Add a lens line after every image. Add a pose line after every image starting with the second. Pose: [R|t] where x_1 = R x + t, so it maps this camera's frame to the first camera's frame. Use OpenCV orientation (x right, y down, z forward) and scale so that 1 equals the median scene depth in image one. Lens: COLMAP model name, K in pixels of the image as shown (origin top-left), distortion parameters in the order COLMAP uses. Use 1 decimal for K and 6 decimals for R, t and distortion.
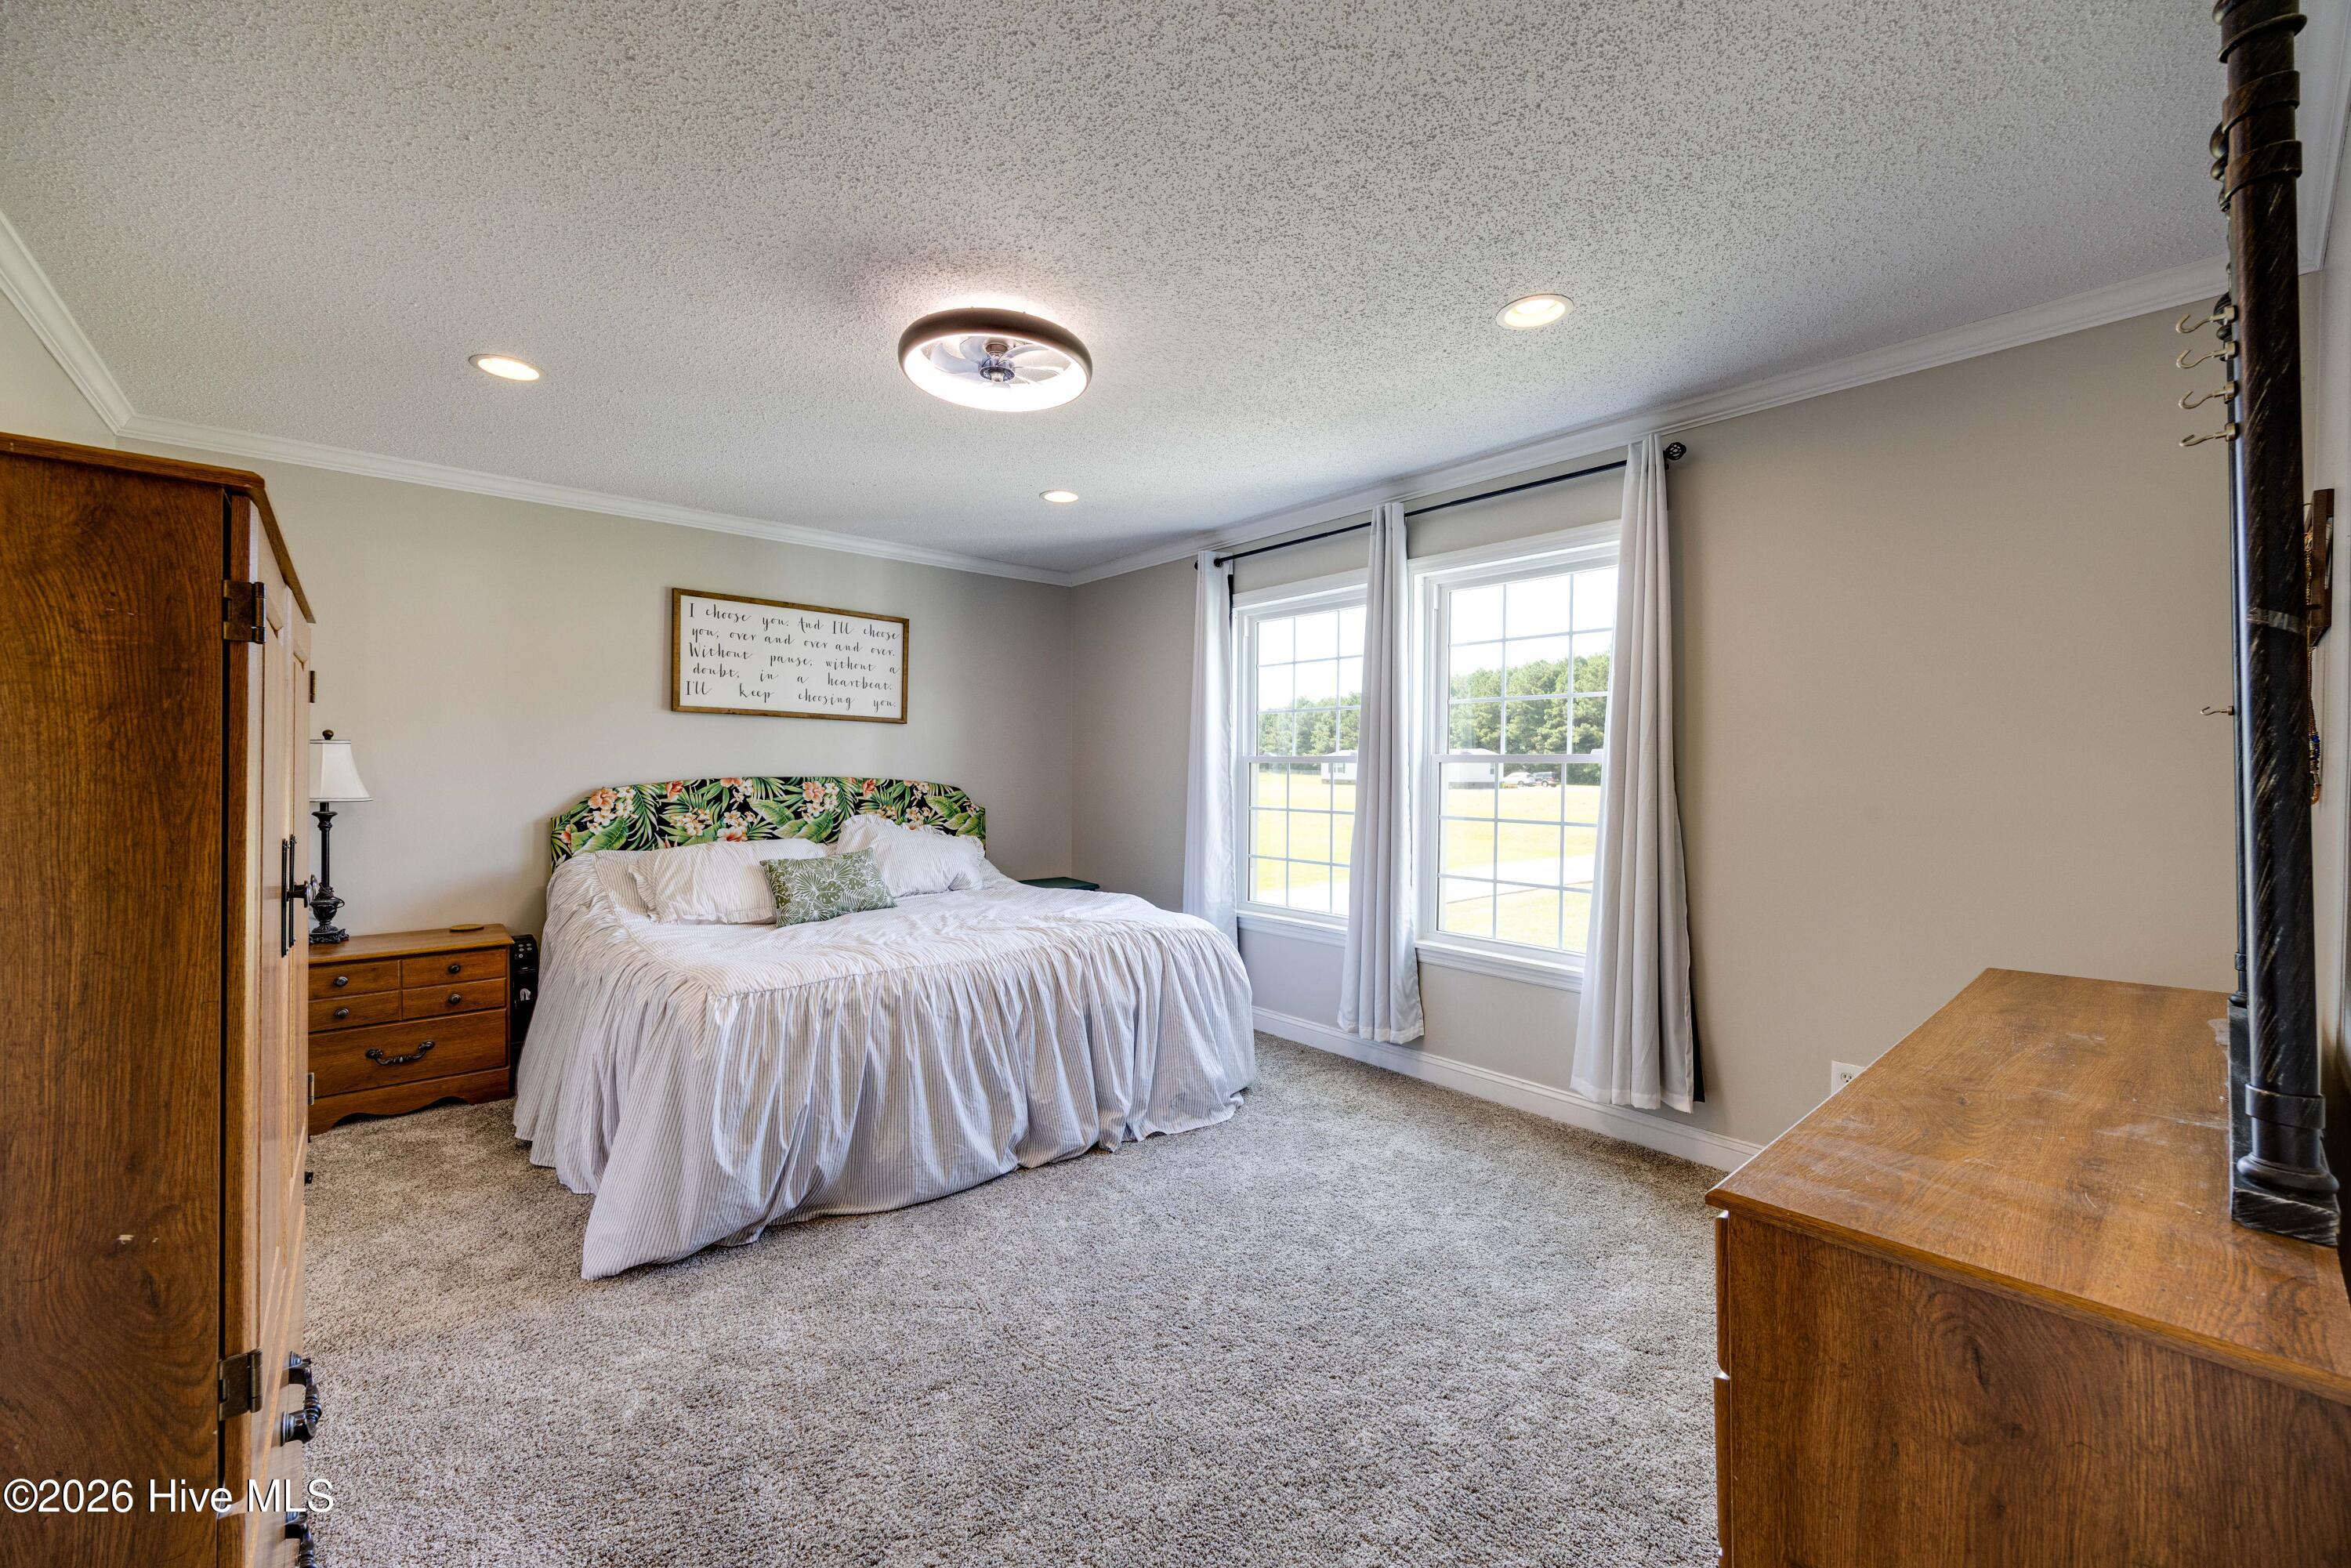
lens RADIAL K [[906.1, 0, 1168.4], [0, 906.1, 780.9], [0, 0, 1]] dist [-0.002315, 0.000009]
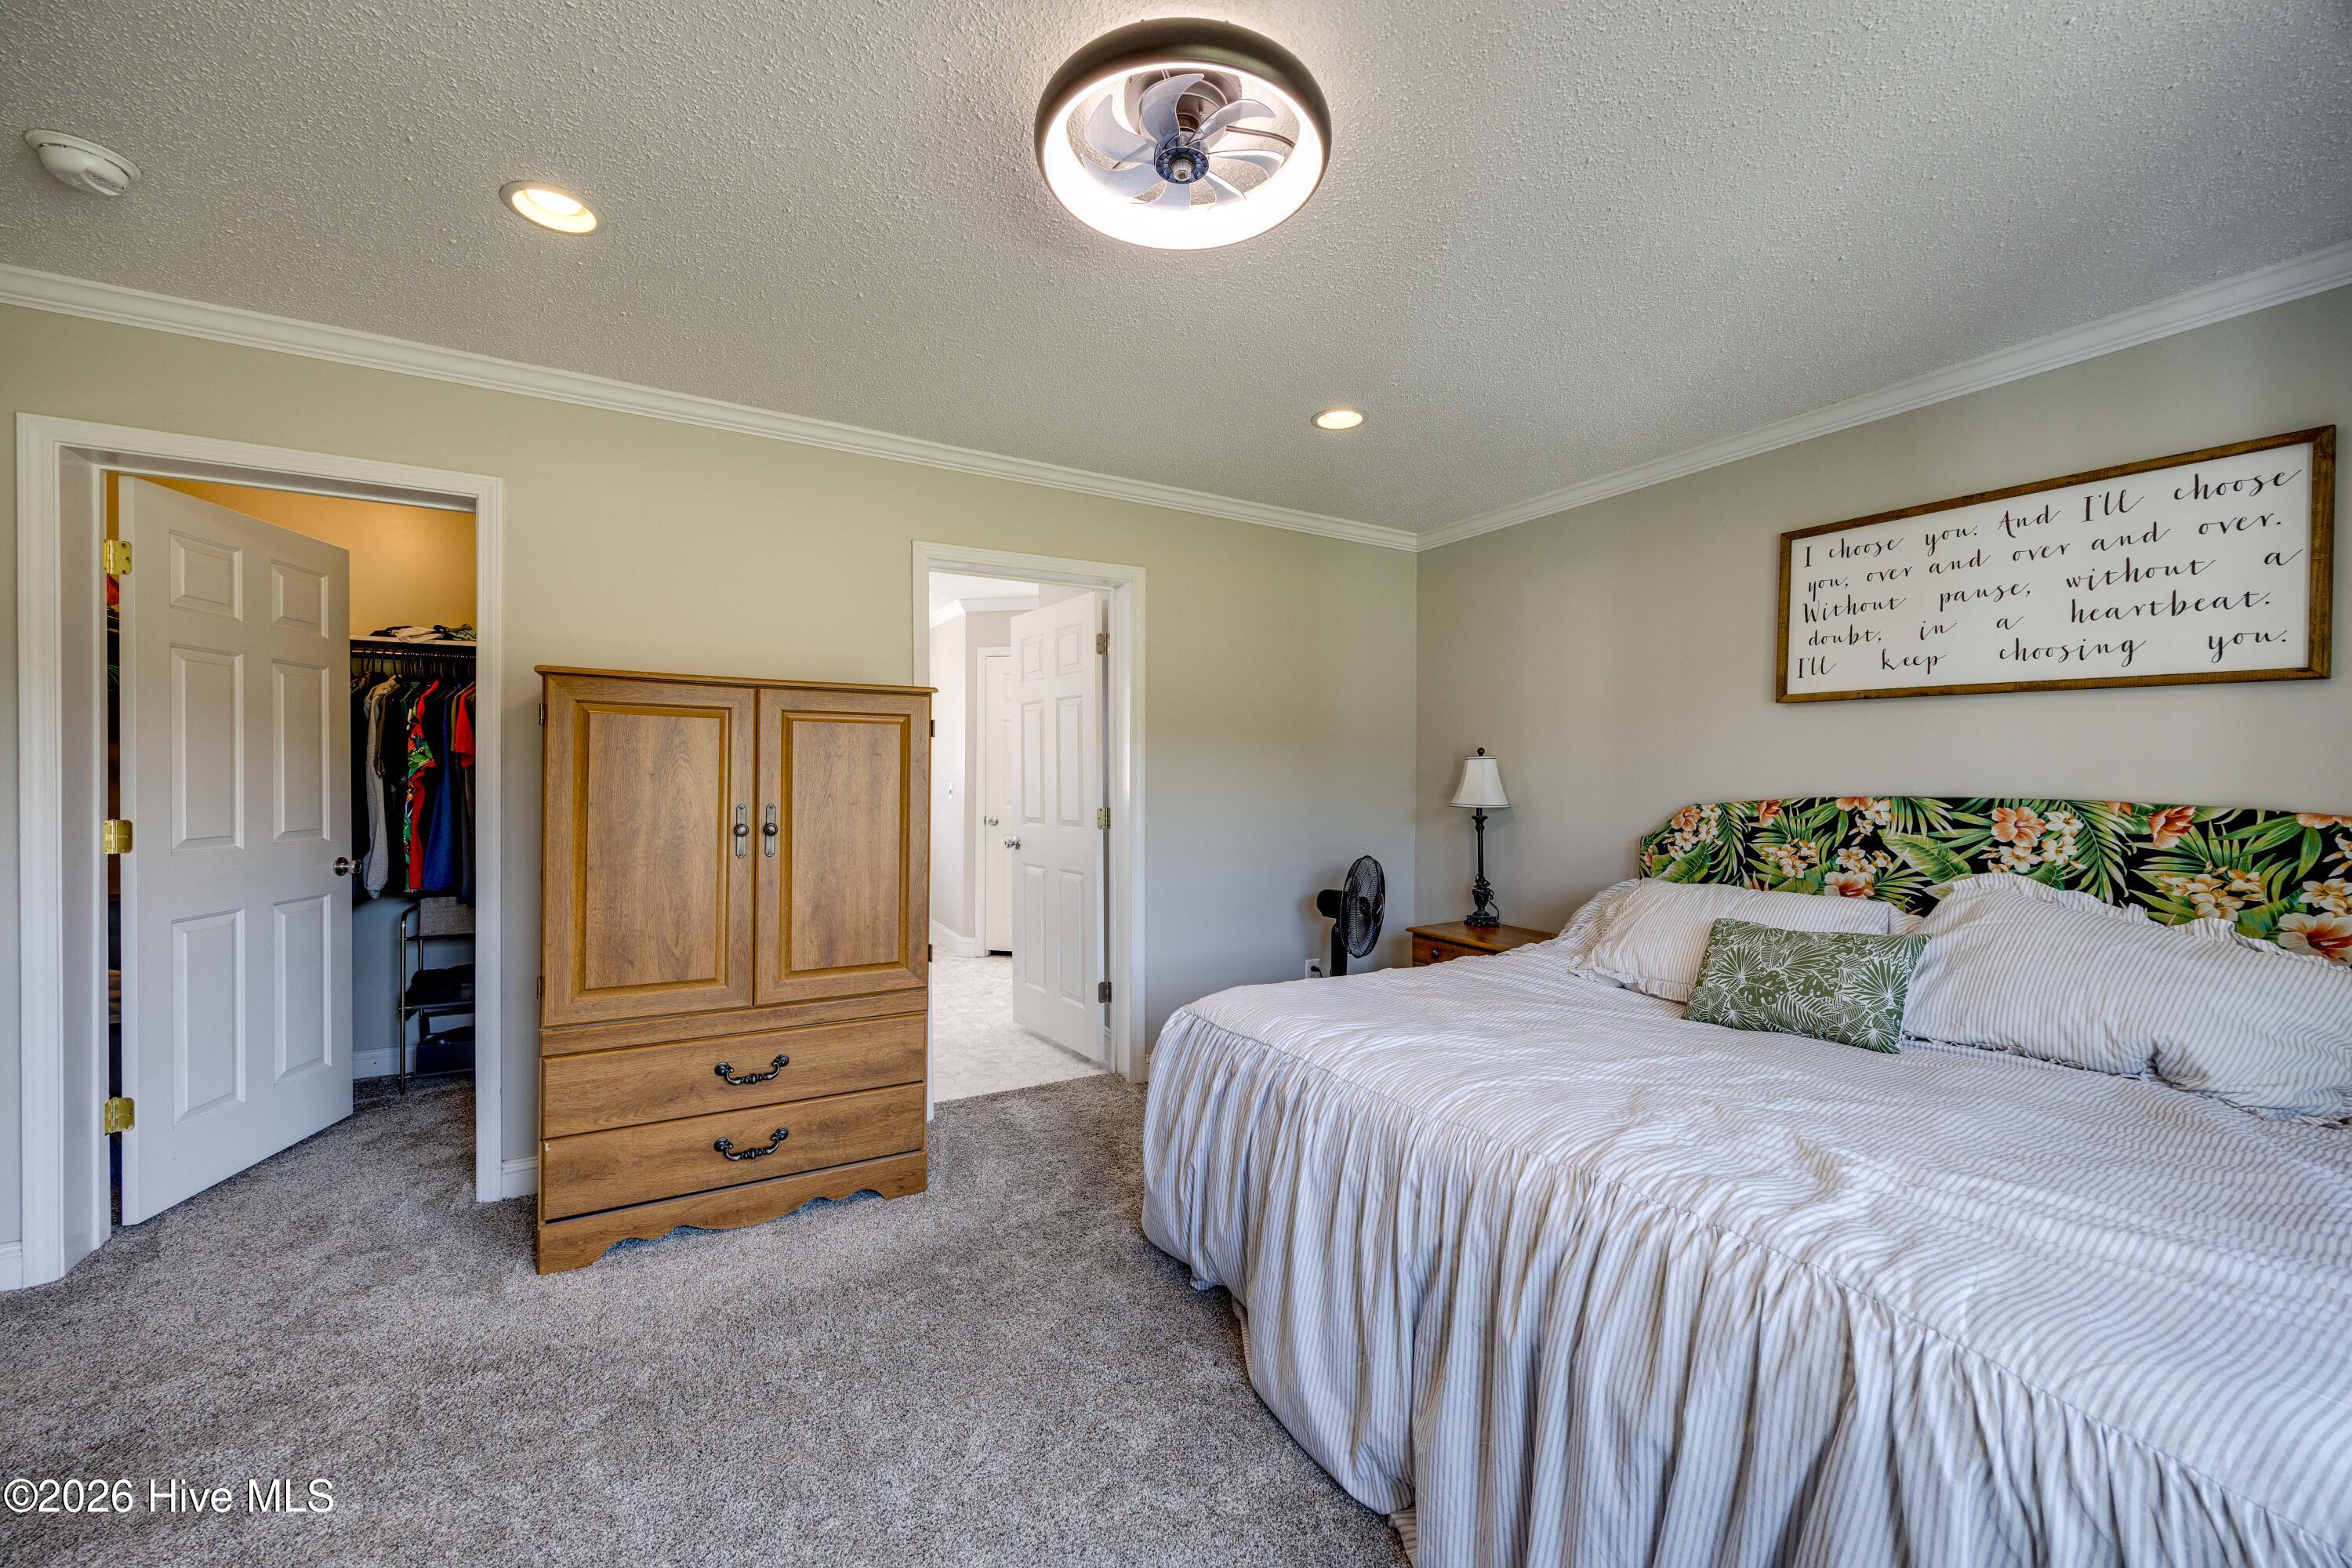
lens RADIAL K [[906.6, 0, 1168.9], [0, 906.6, 780.9], [0, 0, 1]] dist [-0.002315, 0.000009]
pose [[-0.204580, -0.008809, -0.978810, 0.256471], [-0.034252, 0.999412, -0.001836, 0.003428], [0.978250, 0.033151, -0.204761, 0.649310]]
